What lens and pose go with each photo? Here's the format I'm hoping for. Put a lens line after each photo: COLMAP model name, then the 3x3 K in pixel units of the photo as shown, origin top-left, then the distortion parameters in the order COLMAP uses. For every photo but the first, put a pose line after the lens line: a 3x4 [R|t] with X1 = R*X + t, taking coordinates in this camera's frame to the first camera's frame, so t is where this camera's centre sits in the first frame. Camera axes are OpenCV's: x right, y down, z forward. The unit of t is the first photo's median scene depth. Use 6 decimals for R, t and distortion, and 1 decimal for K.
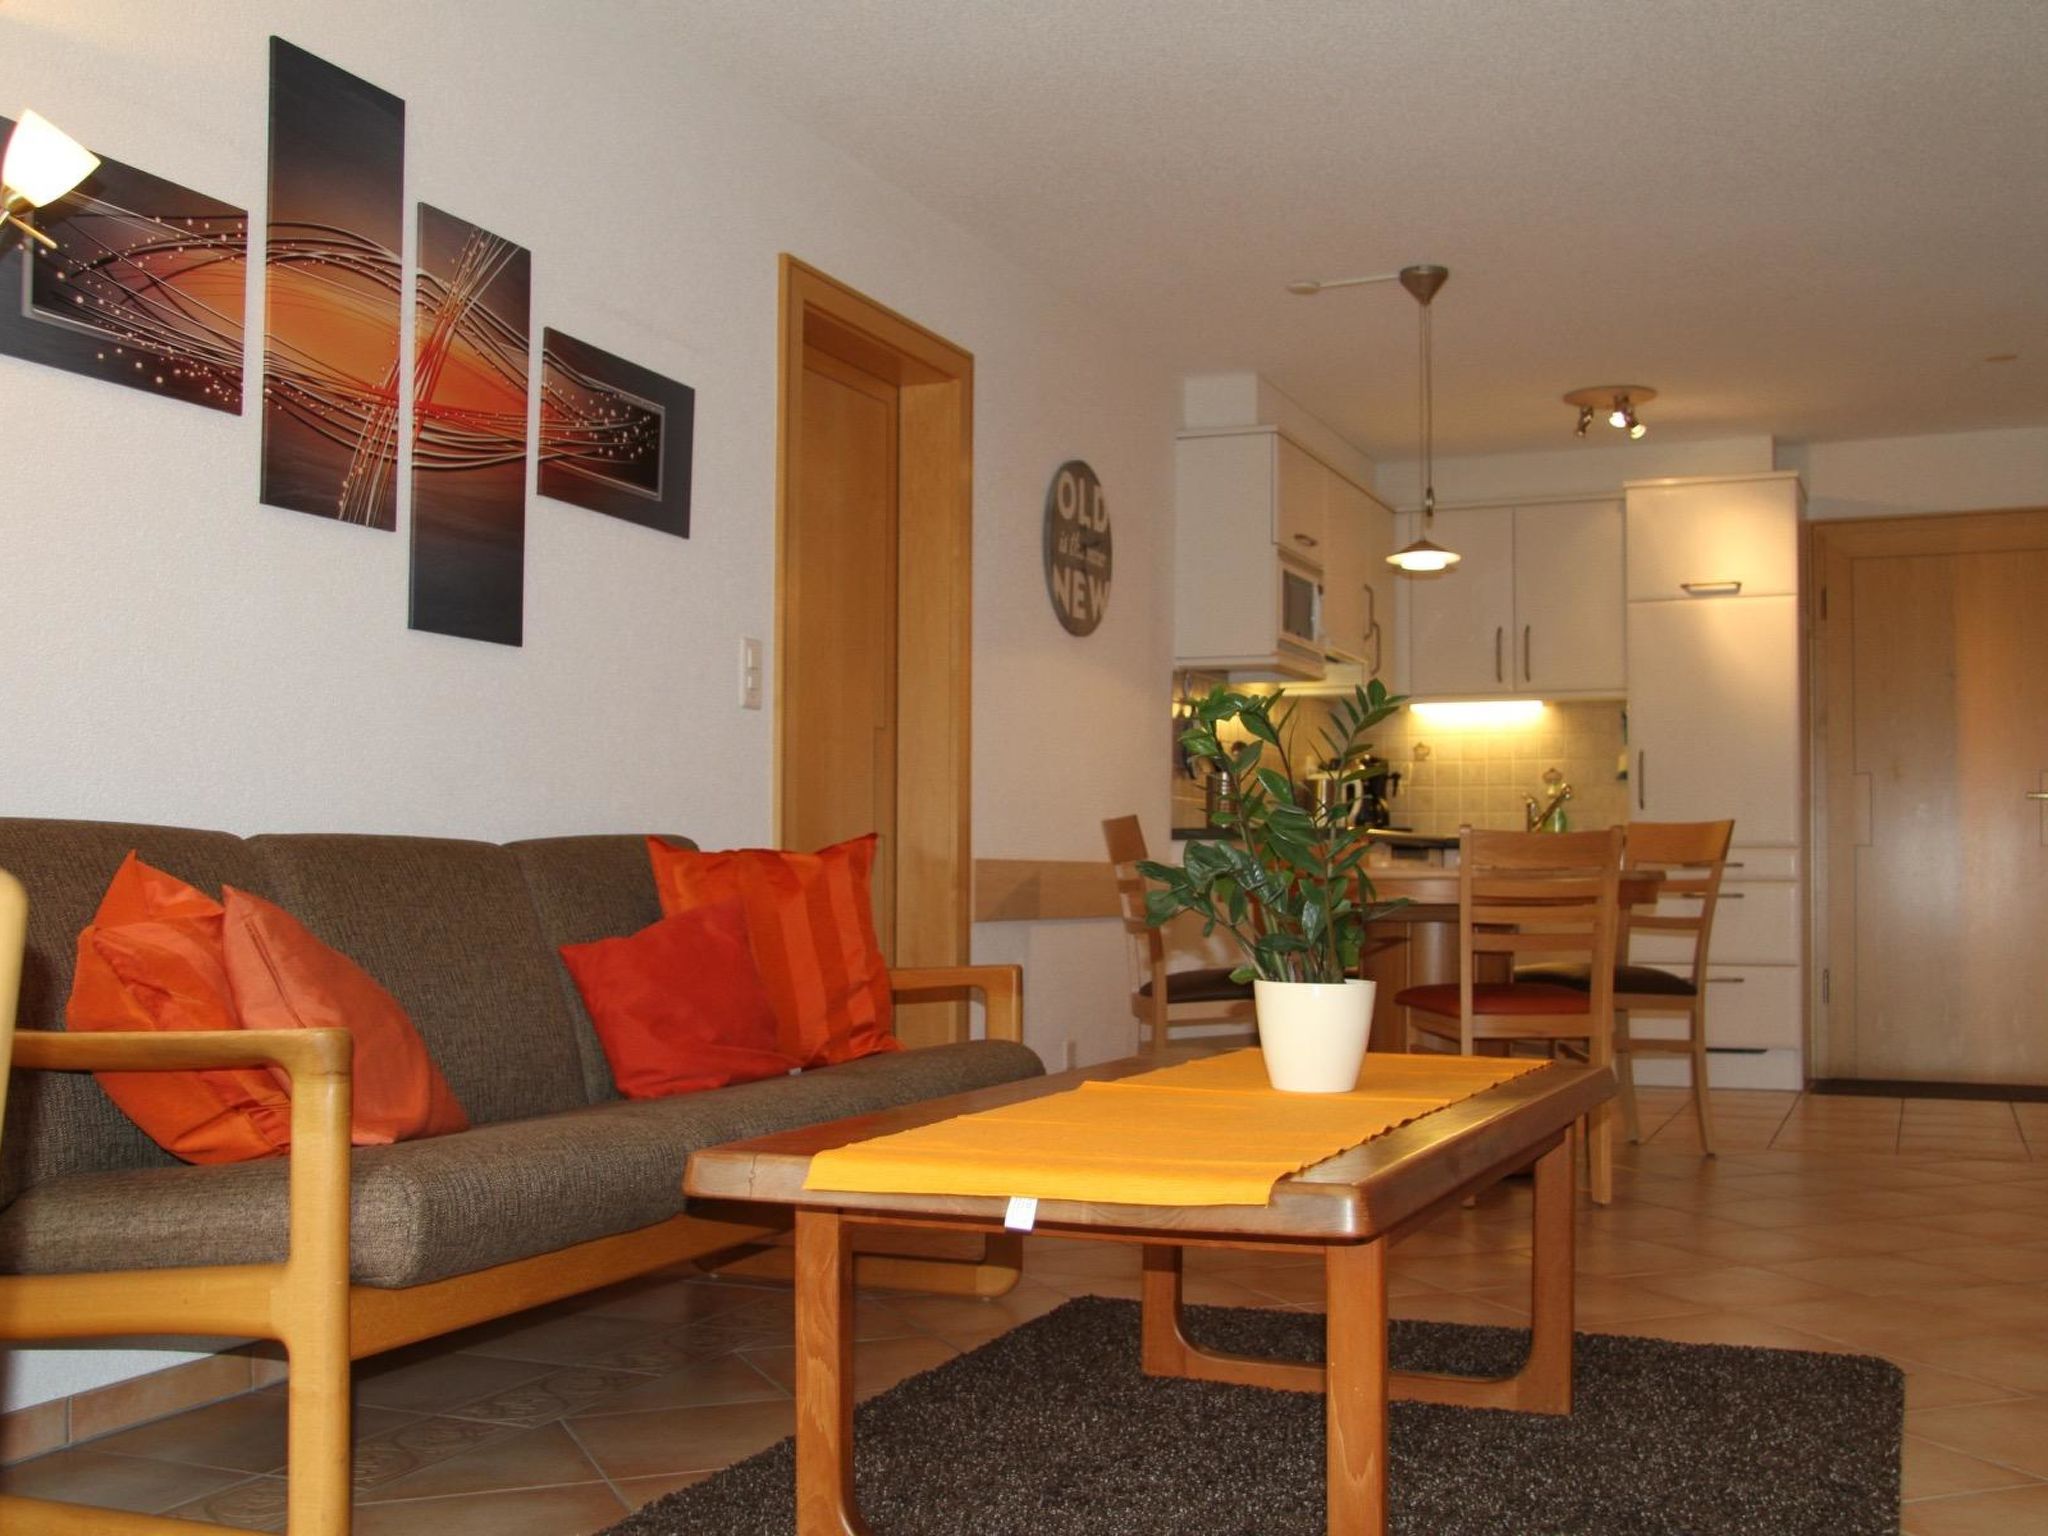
lens RADIAL K [[2155.5, 0, 1028.5], [0, 2155.5, 784.9], [0, 0, 1]] dist [-0.075810, 0.141755]
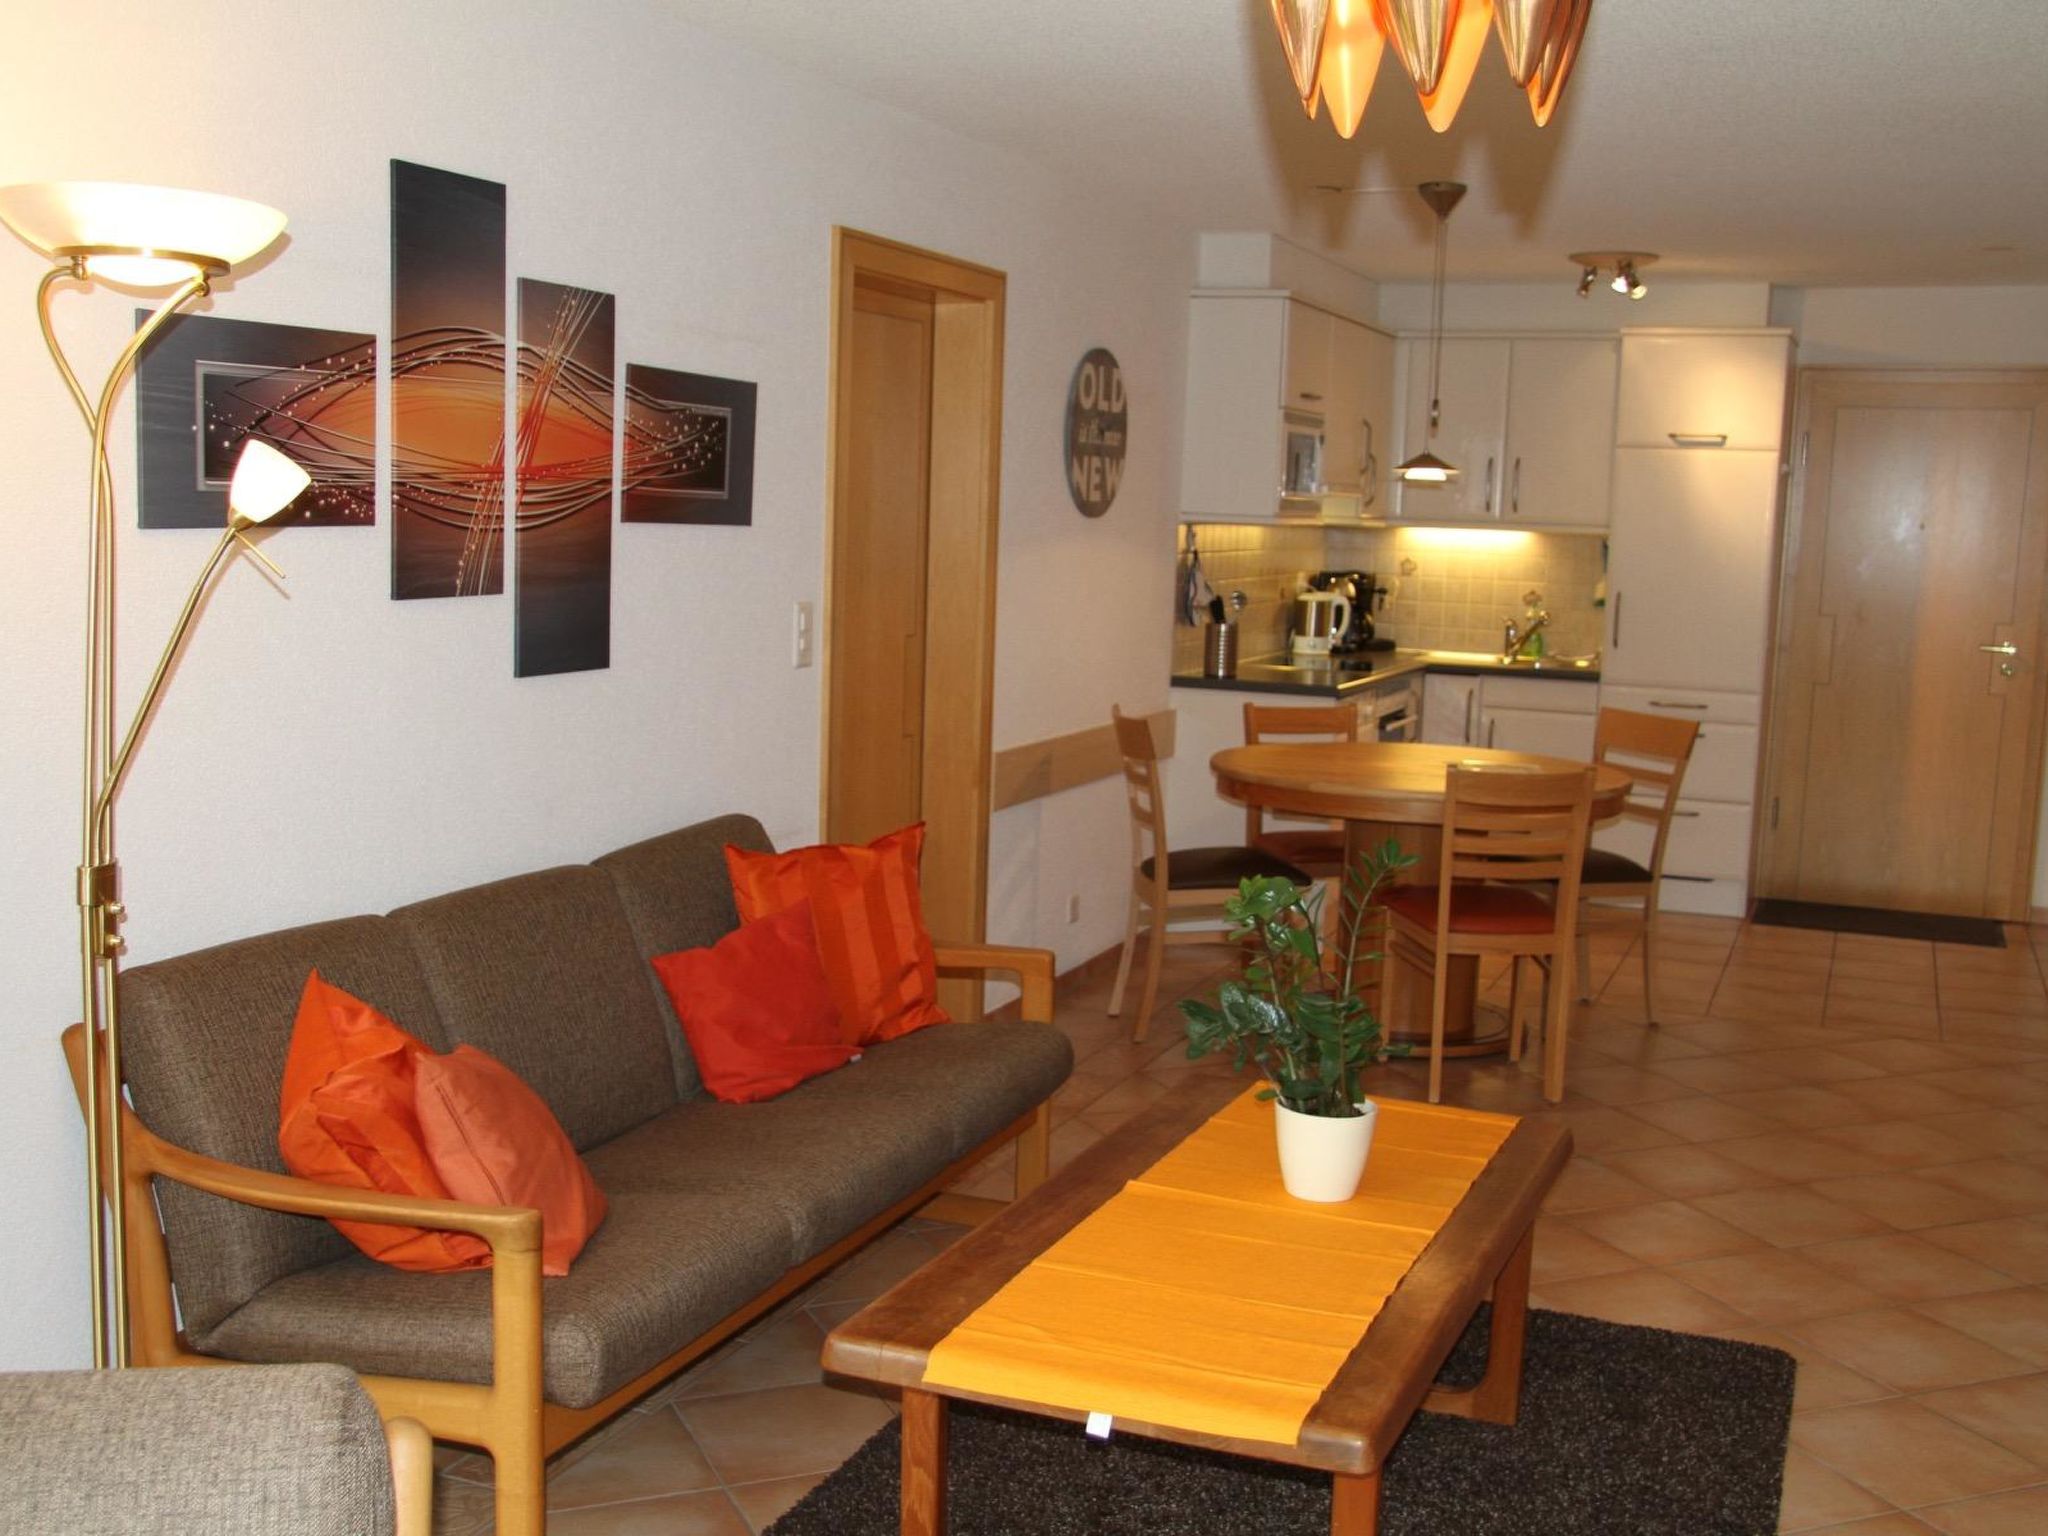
lens RADIAL K [[2155.5, 0, 1028.5], [0, 2155.5, 784.9], [0, 0, 1]] dist [-0.075810, 0.141755]
pose [[0.999477, 0.026693, 0.018247, -0.039336], [-0.029426, 0.984802, 0.171169, -0.194003], [-0.013401, -0.171616, 0.985073, -0.091216]]
